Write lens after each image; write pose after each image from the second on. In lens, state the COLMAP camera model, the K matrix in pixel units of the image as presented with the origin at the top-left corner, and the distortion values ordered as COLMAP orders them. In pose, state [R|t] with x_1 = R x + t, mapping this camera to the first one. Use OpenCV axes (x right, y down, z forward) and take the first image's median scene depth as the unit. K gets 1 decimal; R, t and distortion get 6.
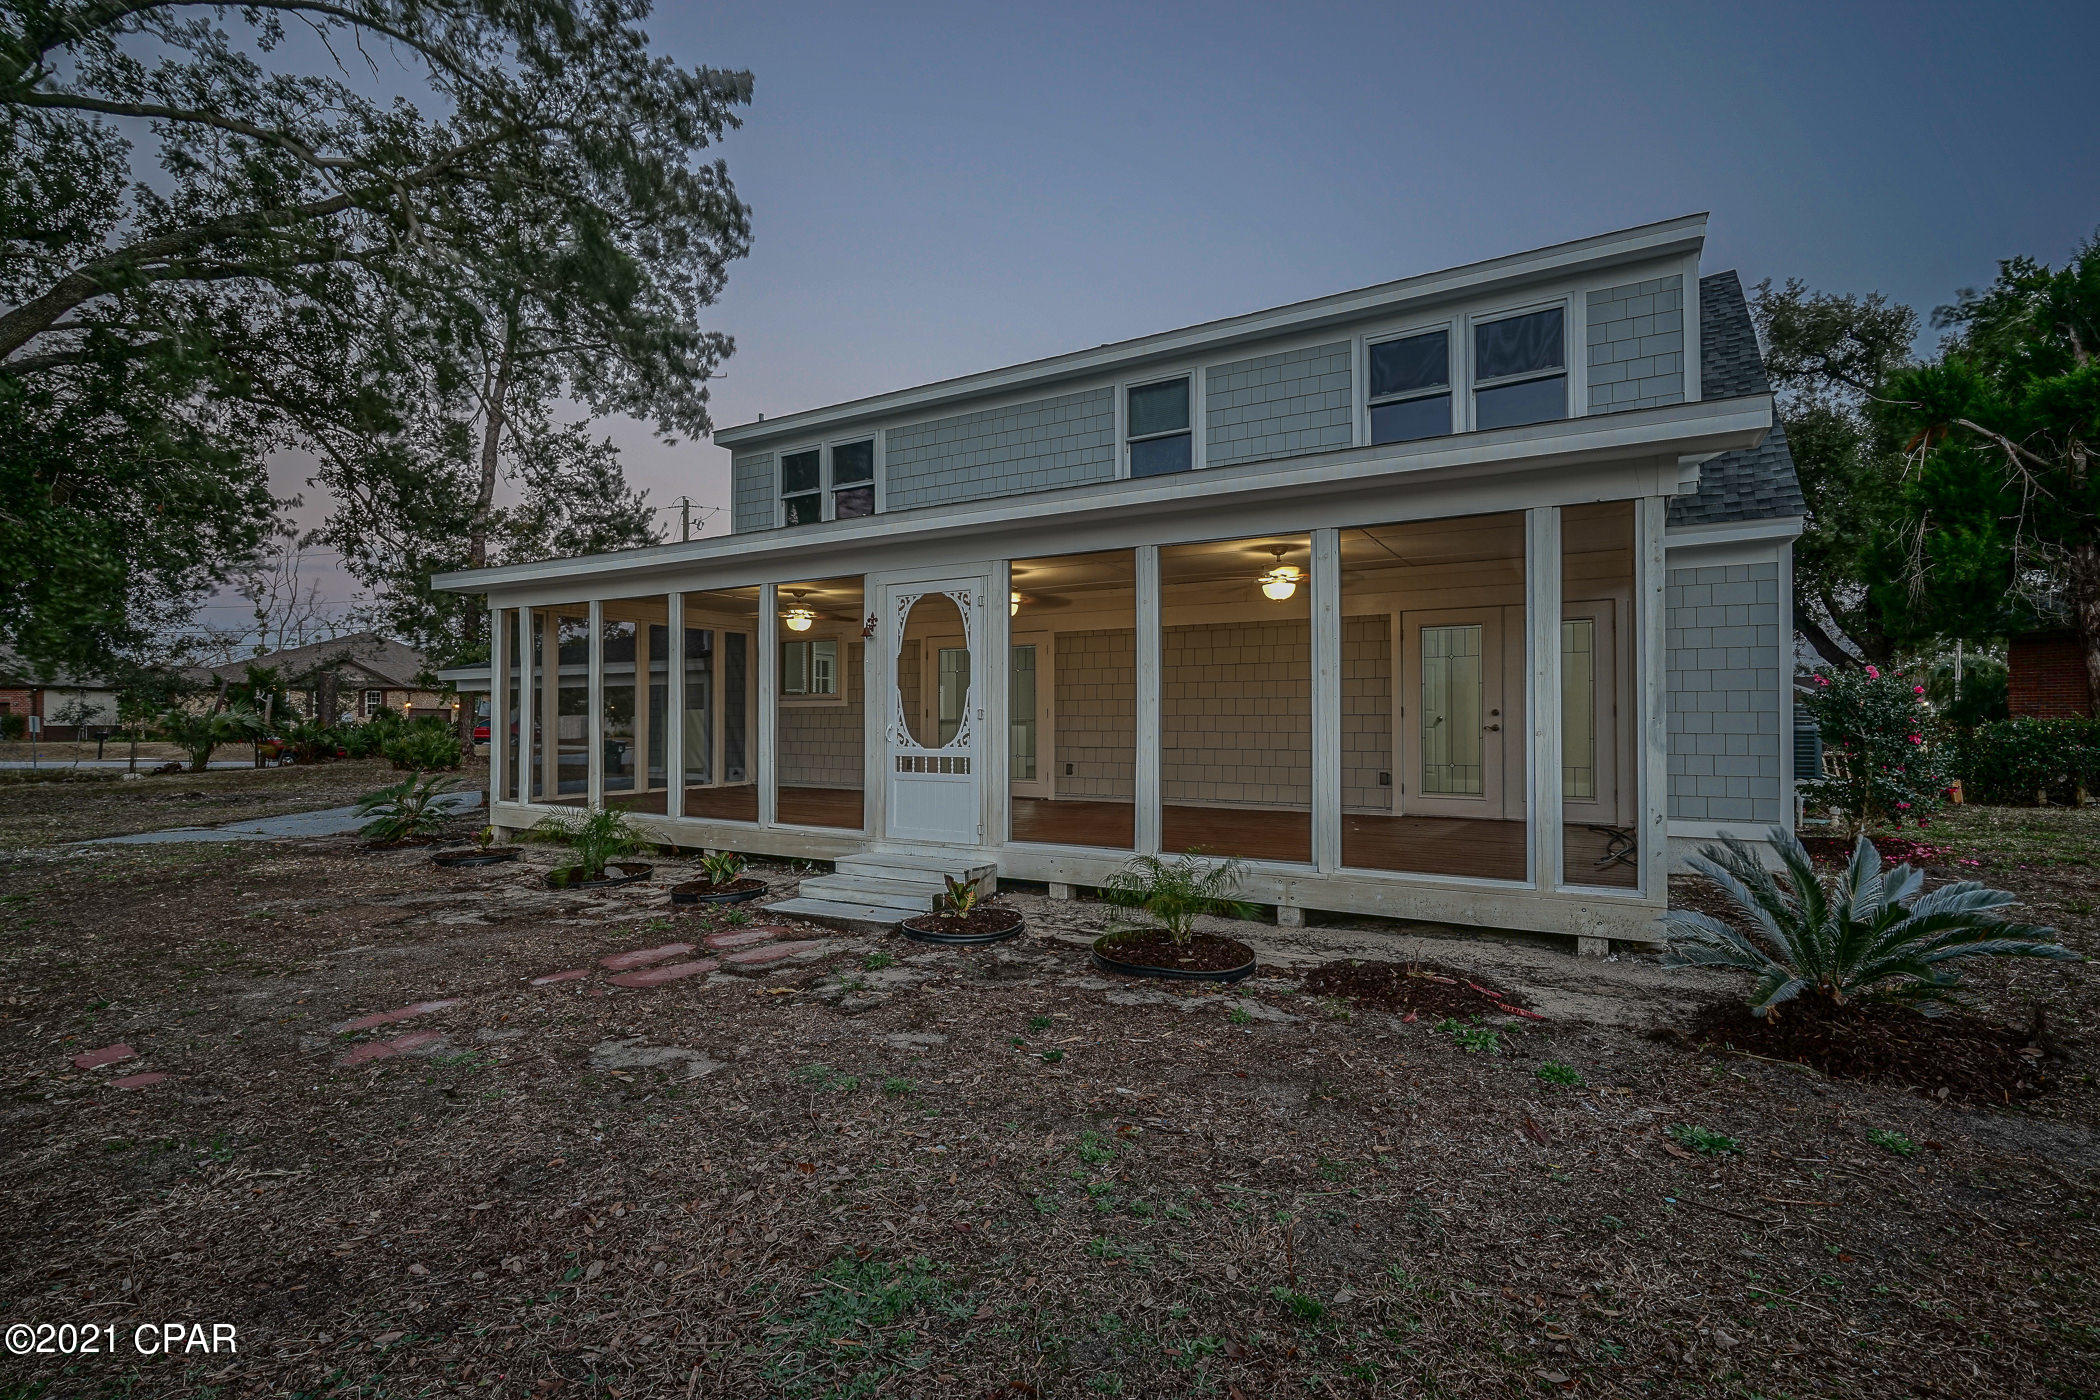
lens RADIAL K [[942.8, 0, 1059.2], [0, 942.8, 716.3], [0, 0, 1]] dist [-0.004004, 0.003613]
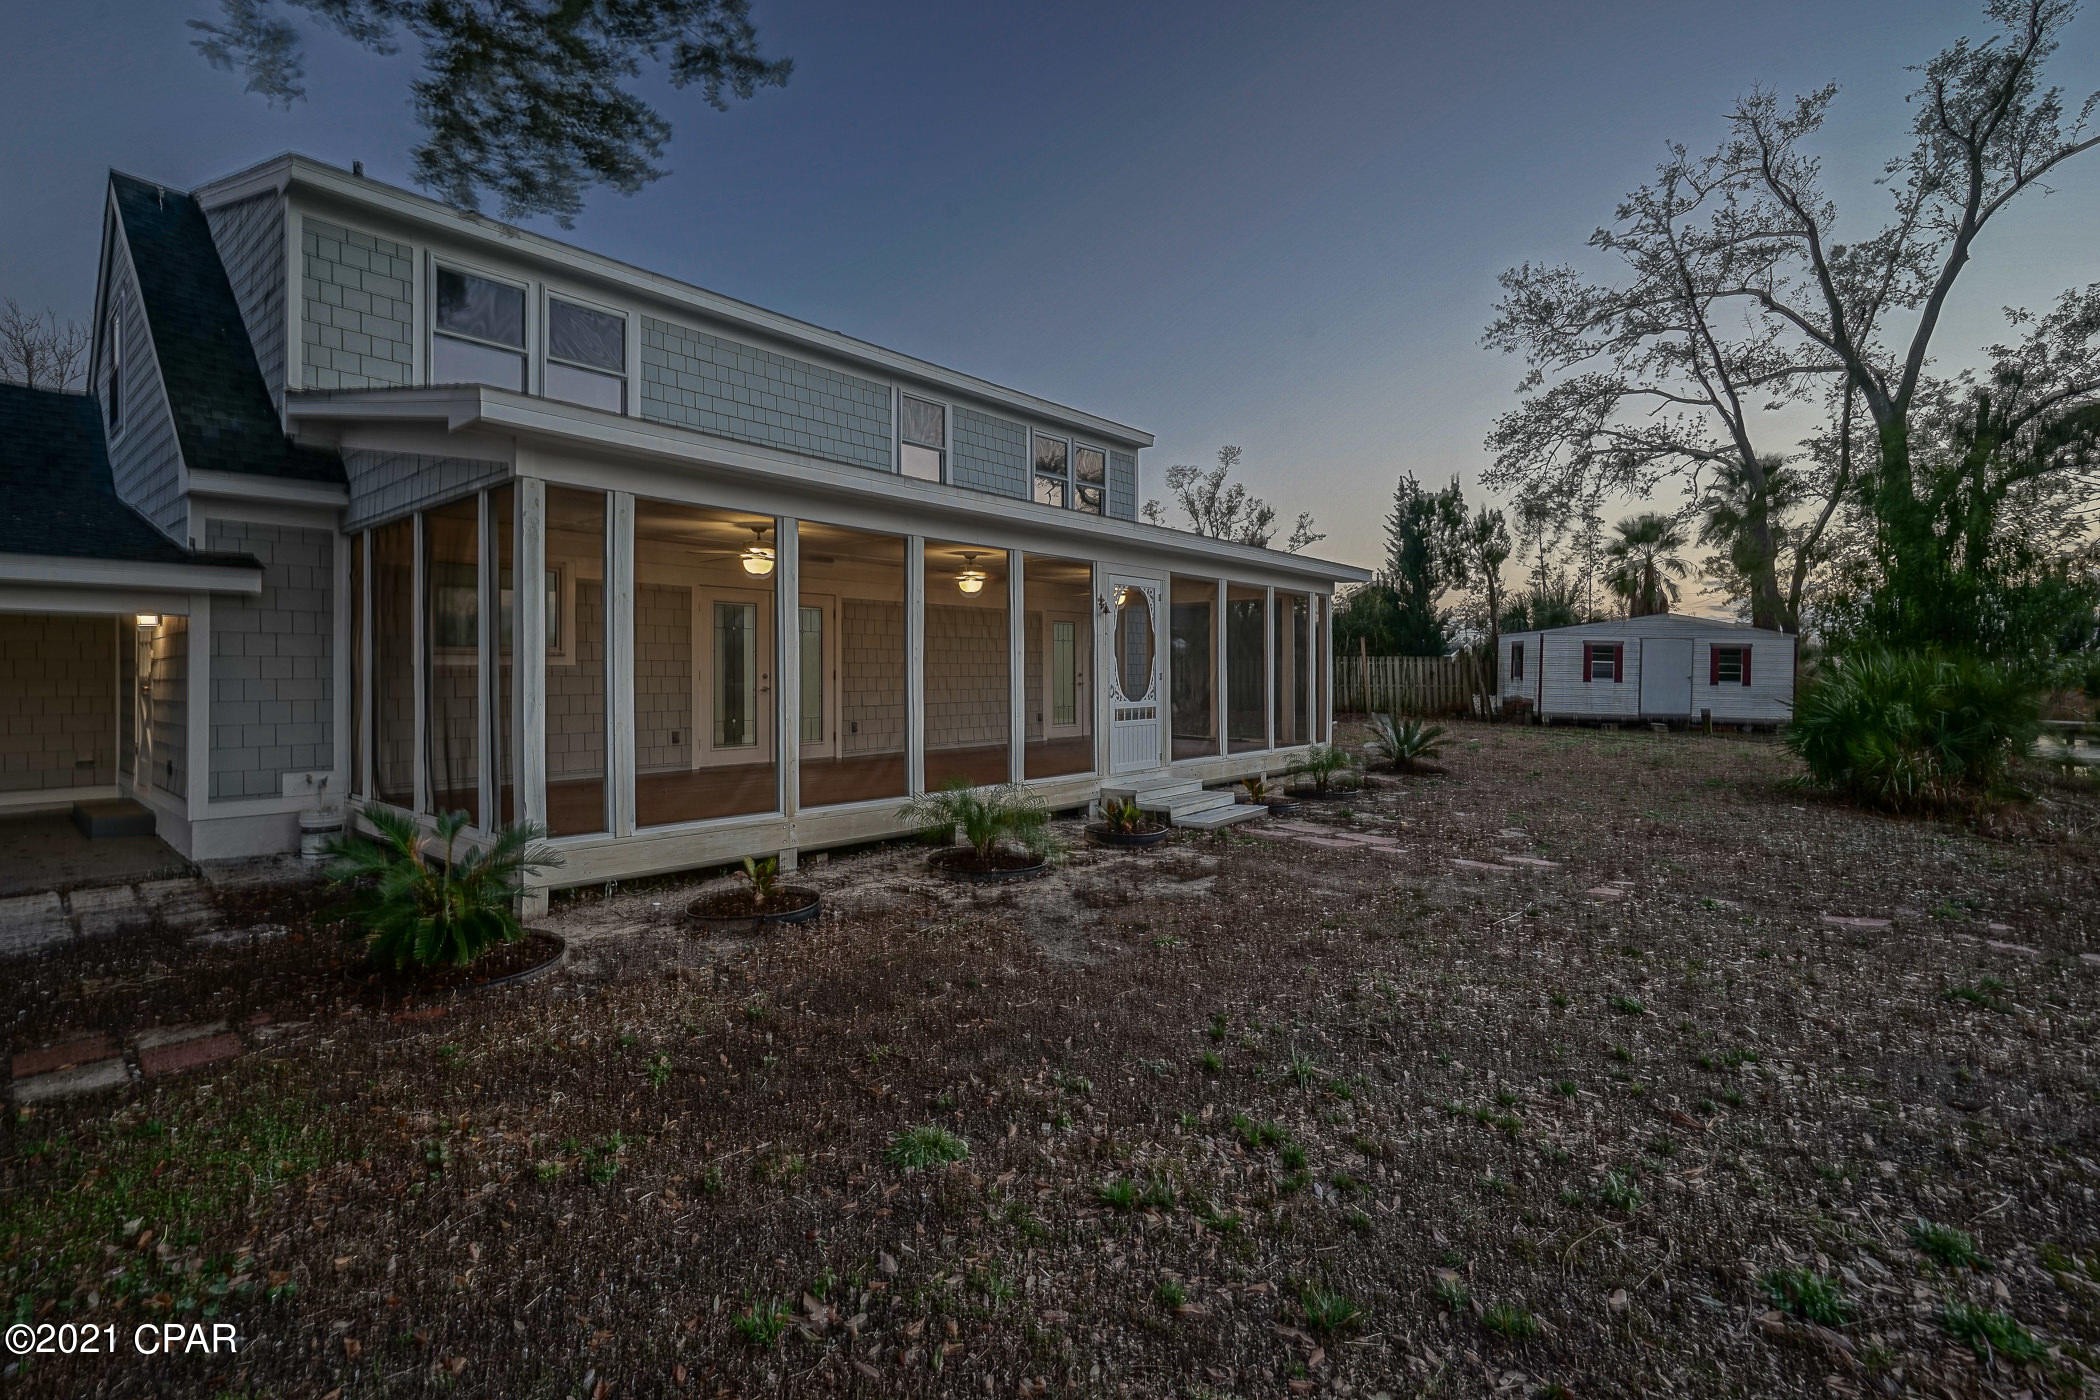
lens RADIAL K [[942.8, 0, 1054.0], [0, 942.8, 682.9], [0, 0, 1]] dist [-0.004004, 0.003613]
pose [[0.214624, 0.001652, 0.976695, -1.030920], [-0.000702, 0.999999, -0.001537, 0.006293], [-0.976696, -0.000356, 0.214625, 0.577892]]
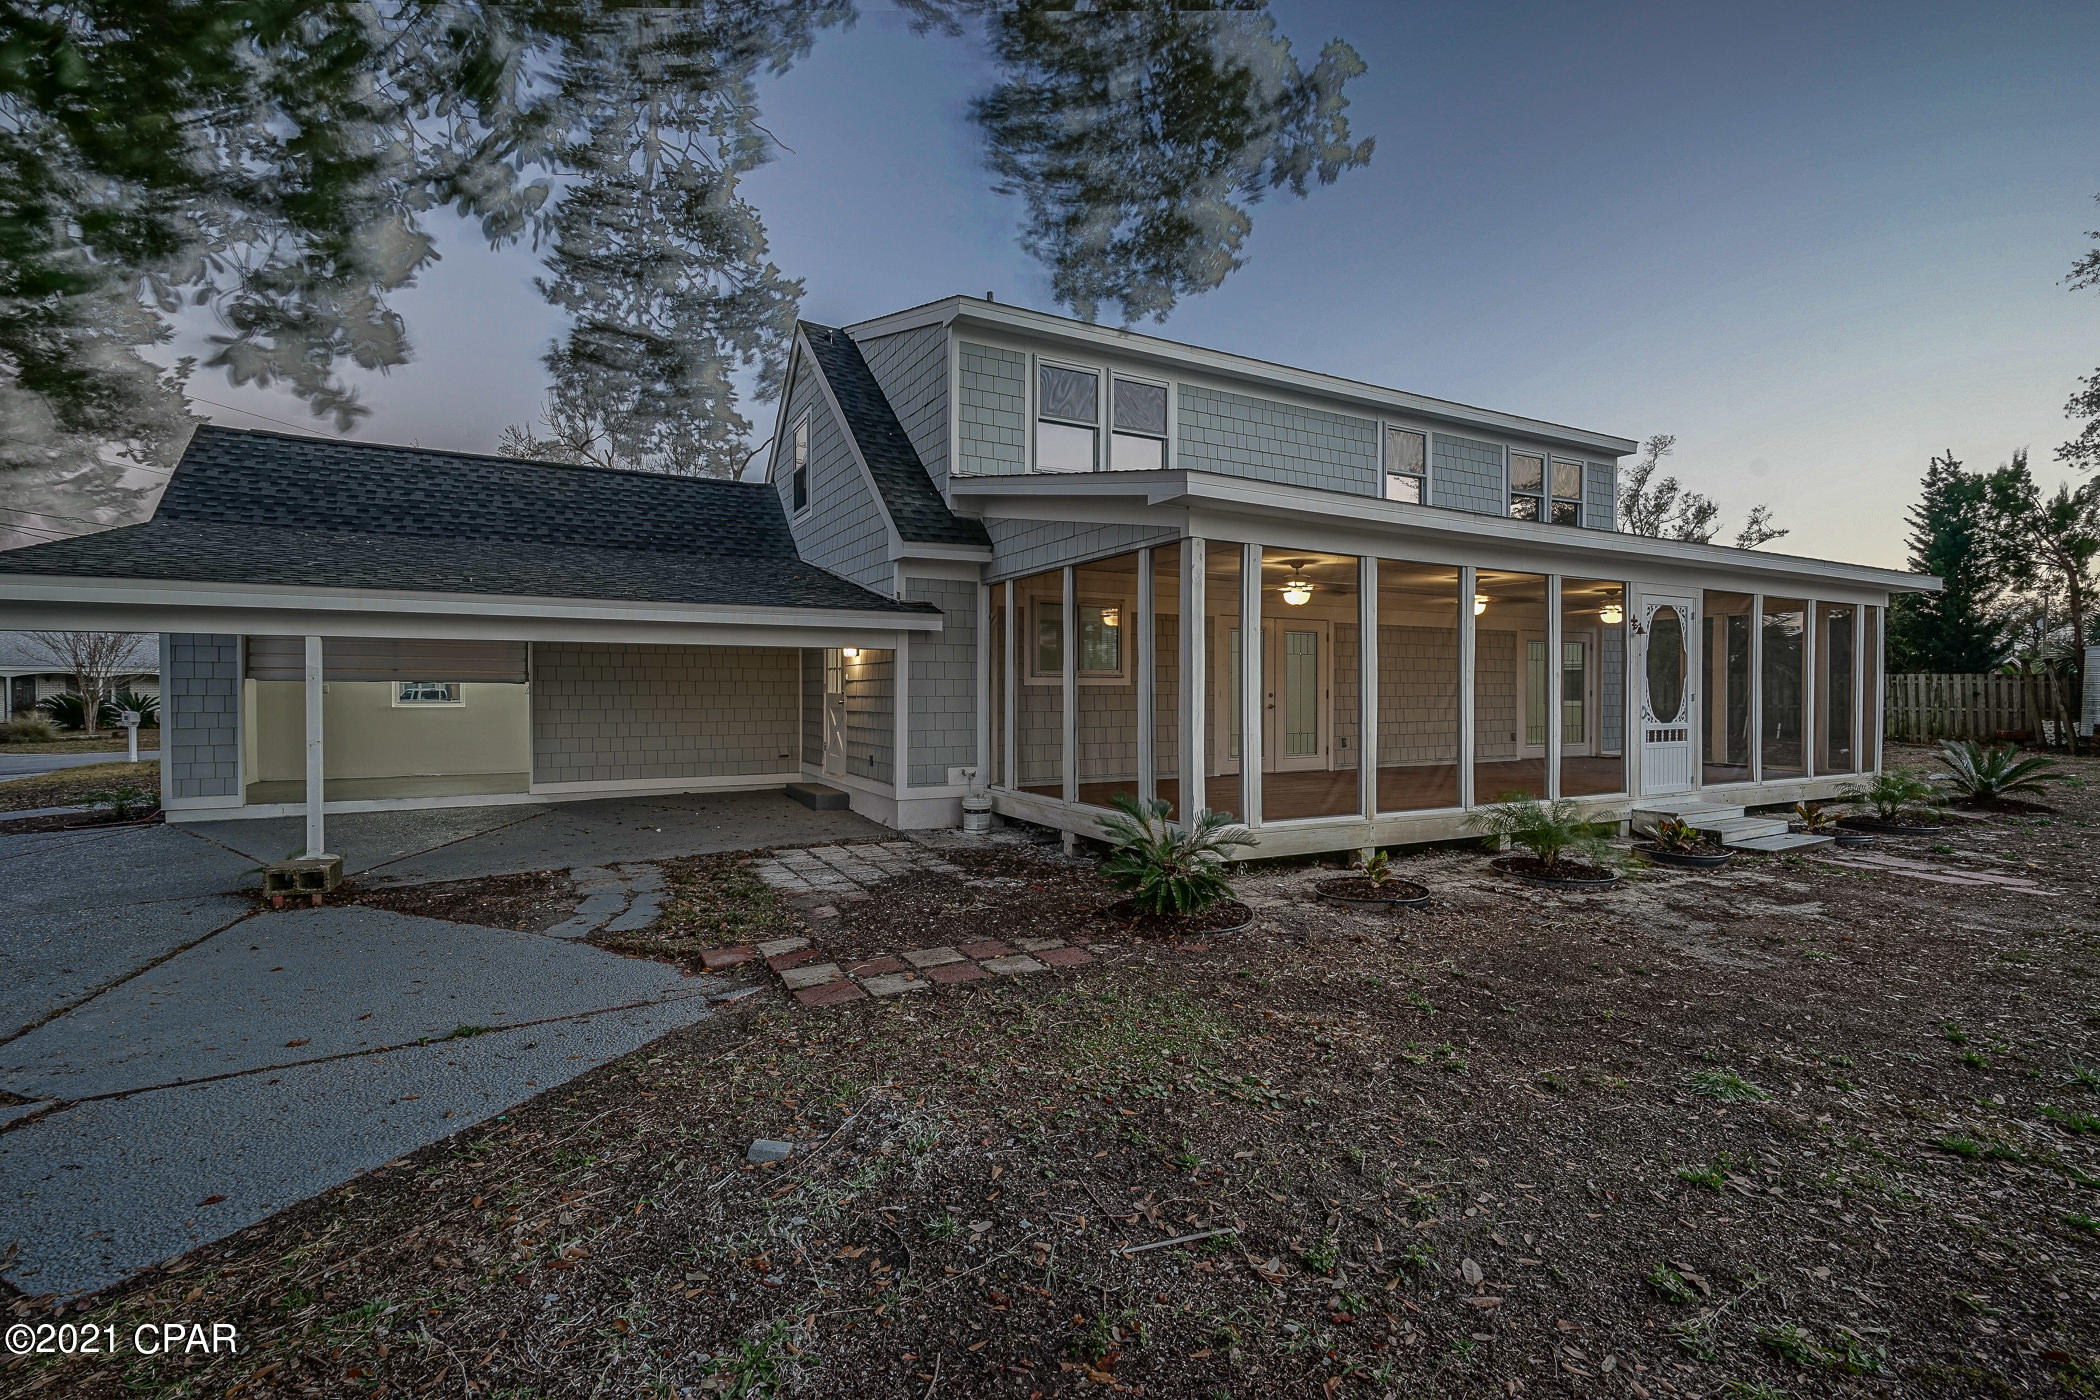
lens RADIAL K [[942.8, 0, 1048.1], [0, 942.8, 707.0], [0, 0, 1]] dist [-0.004004, 0.003613]
pose [[0.542323, -0.002983, 0.840165, -1.199359], [-0.008000, 0.999930, 0.008715, 0.005171], [-0.840132, -0.011448, 0.542261, 0.709205]]
